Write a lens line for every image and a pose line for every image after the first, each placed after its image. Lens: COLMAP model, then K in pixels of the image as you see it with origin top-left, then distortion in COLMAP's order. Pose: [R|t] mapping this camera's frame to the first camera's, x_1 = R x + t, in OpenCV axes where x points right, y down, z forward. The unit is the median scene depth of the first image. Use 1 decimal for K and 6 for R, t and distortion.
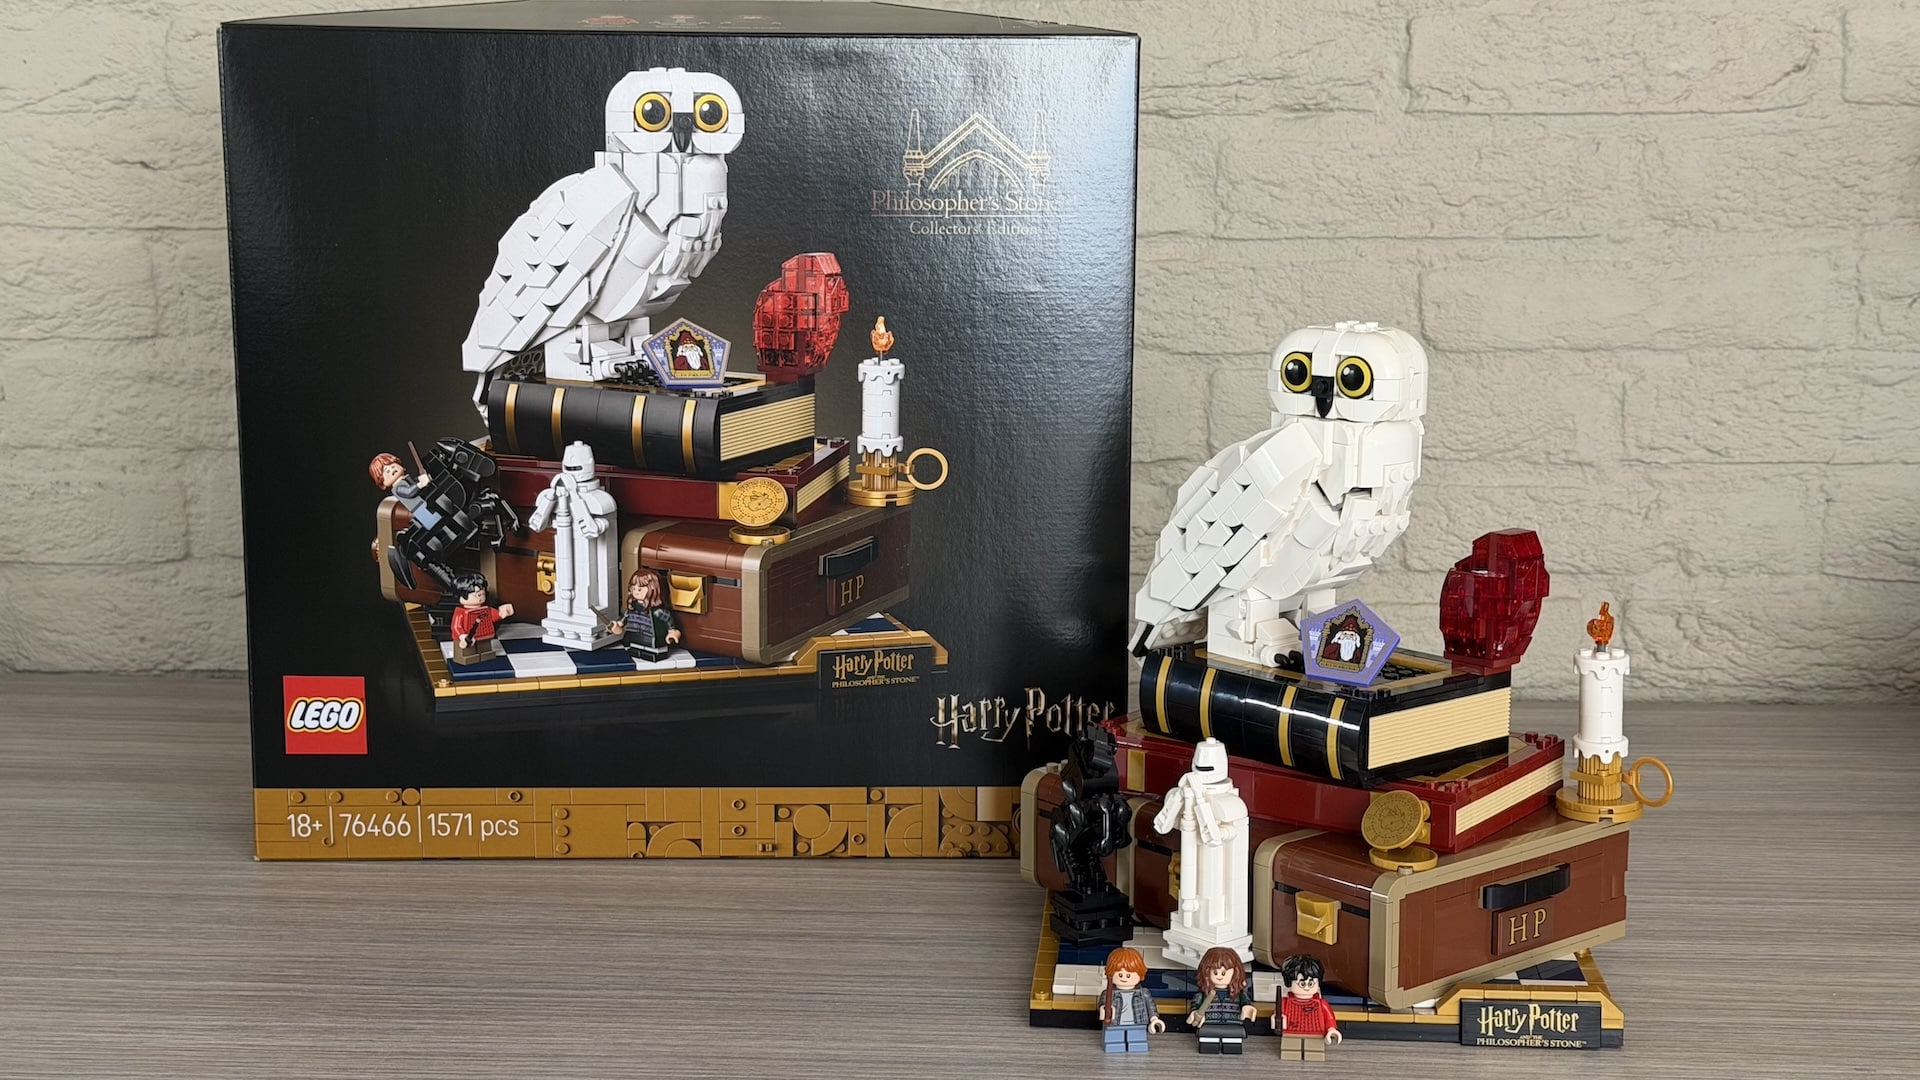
lens RADIAL K [[2685.4, 0, 953.4], [0, 2685.4, 543.3], [0, 0, 1]] dist [0.188523, -0.364474]
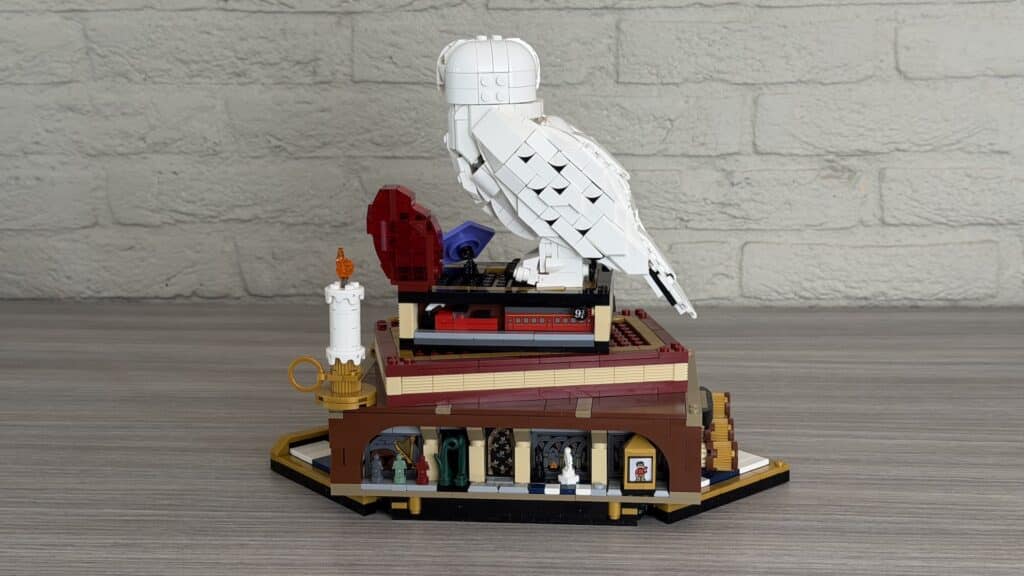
lens RADIAL K [[1432.2, 0, 508.5], [0, 1432.2, 289.8], [0, 0, 1]] dist [0.188523, -0.364474]
pose [[0.999878, -0.010321, -0.011727, -0.036443], [0.010754, 0.999239, 0.037484, 0.014143], [0.011331, -0.037605, 0.999228, 0.175405]]
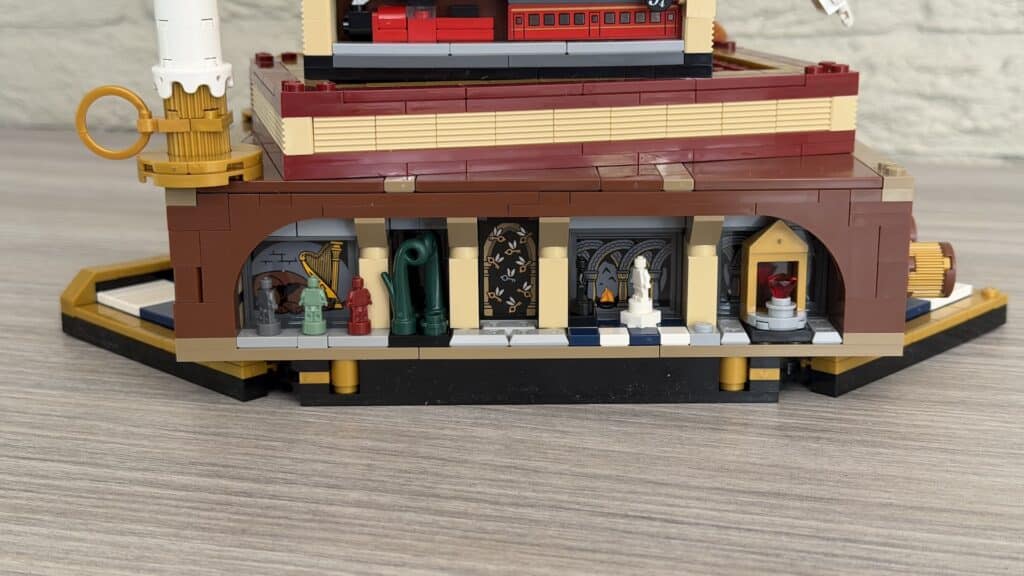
lens RADIAL K [[1434.9, 0, 512.0], [0, 1434.9, 288.0], [0, 0, 1]] dist [0.193273, -0.396924]
pose [[0.977794, 0.039833, -0.205750, -0.010913], [-0.025100, 0.996963, 0.073726, 0.066280], [0.208062, -0.066925, 0.975823, 0.484114]]
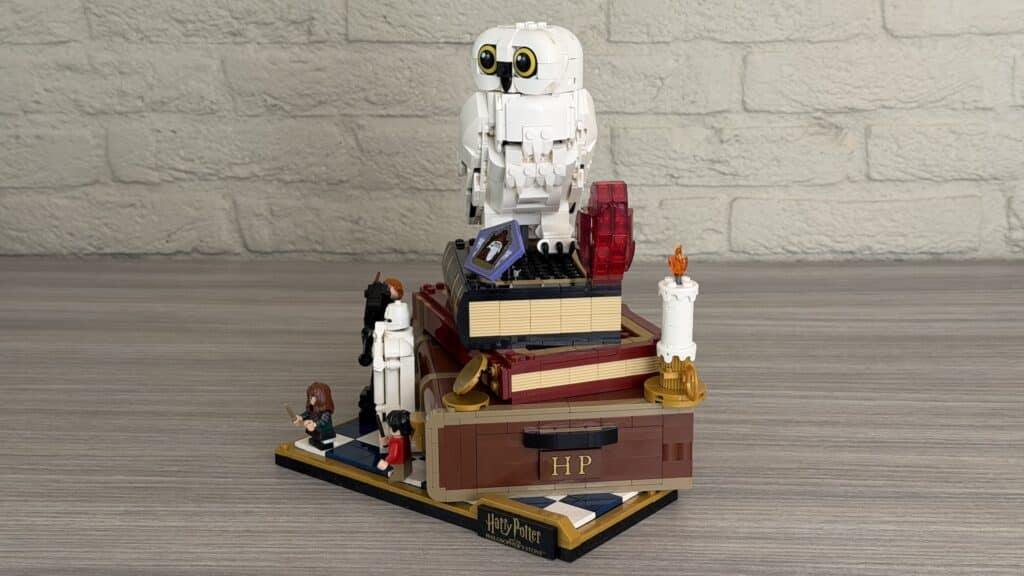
lens RADIAL K [[1434.9, 0, 512.0], [0, 1434.9, 288.0], [0, 0, 1]] dist [0.193273, -0.396924]
pose [[0.999867, -0.014510, -0.007498, -0.034454], [0.015127, 0.995815, 0.090136, -0.006740], [0.006158, -0.090237, 0.995901, 0.156139]]
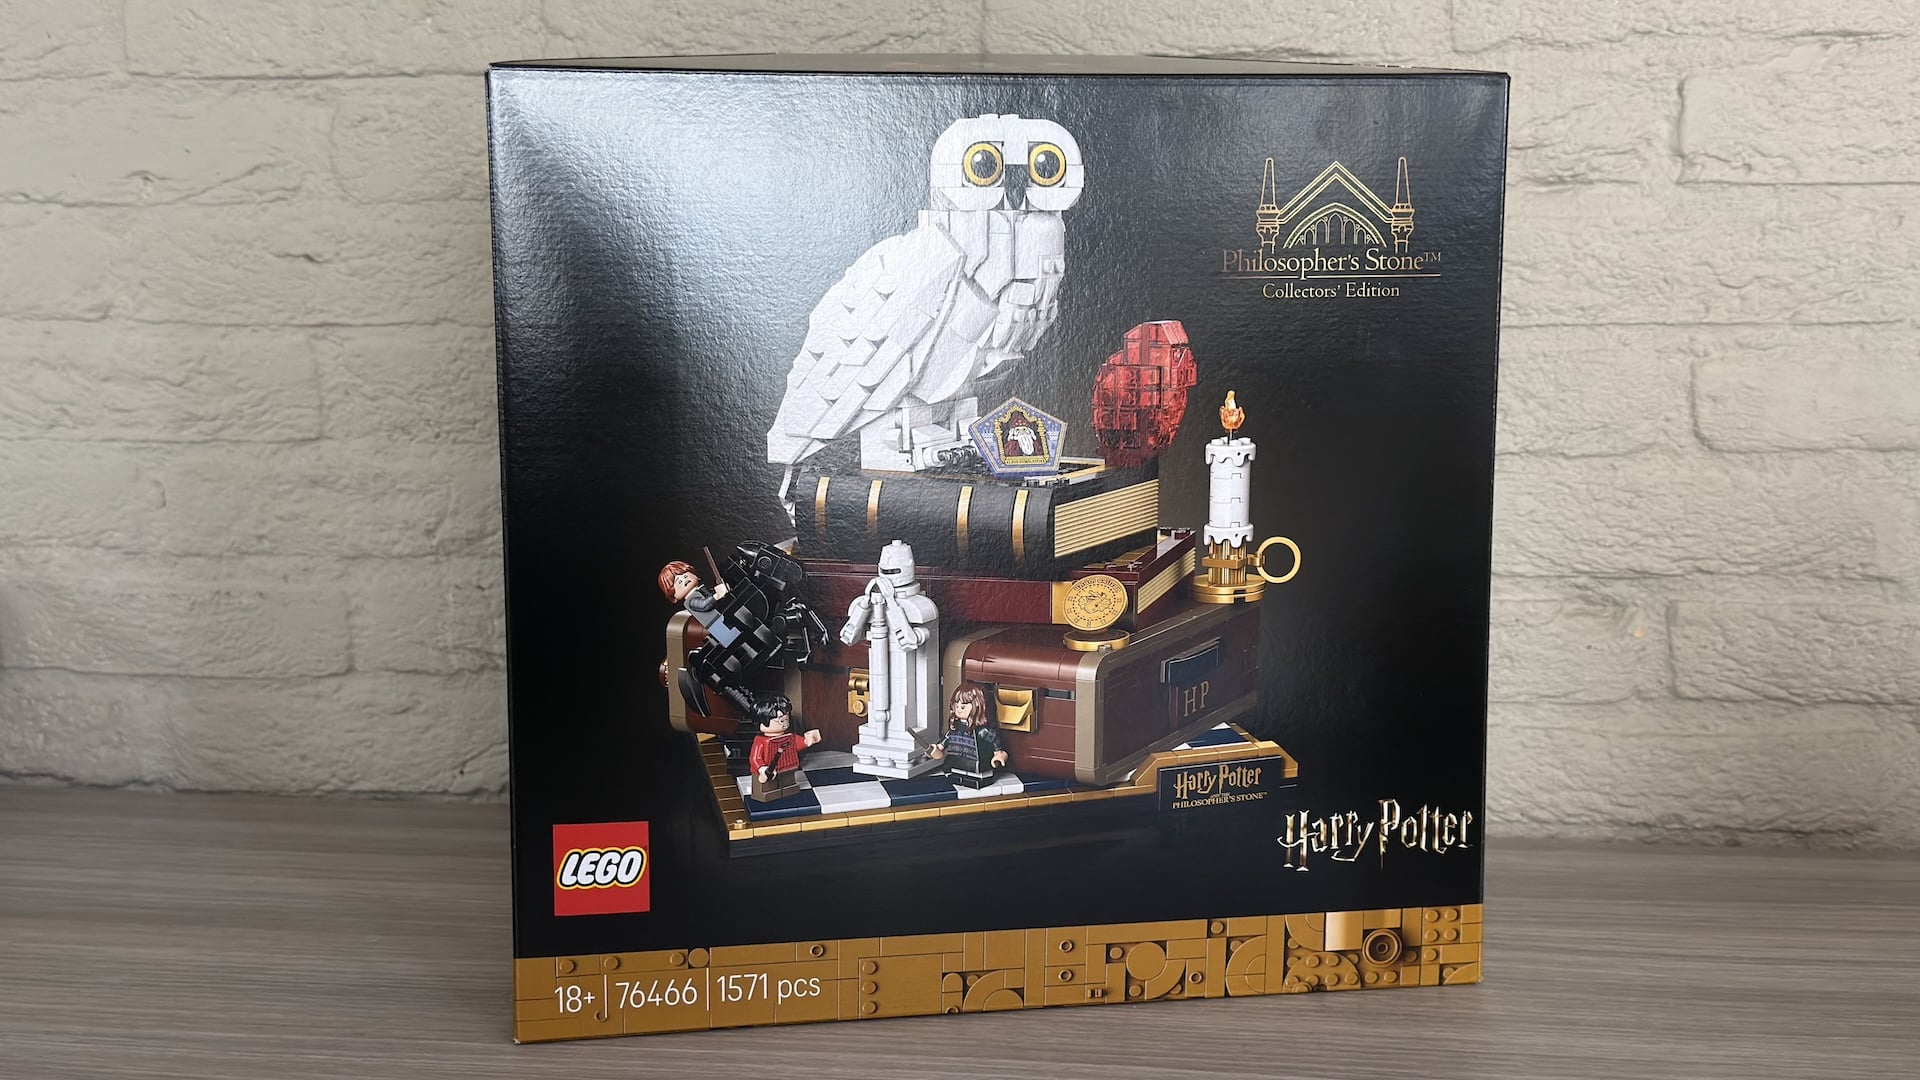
lens RADIAL K [[2253.8, 0, 960.8], [0, 2253.8, 547.1], [0, 0, 1]] dist [0.223366, -0.567295]
pose [[0.996909, 0.003083, -0.078505, -0.007744], [-0.006048, 0.999276, -0.037565, -0.009882], [0.078332, 0.037924, 0.996206, 0.231098]]
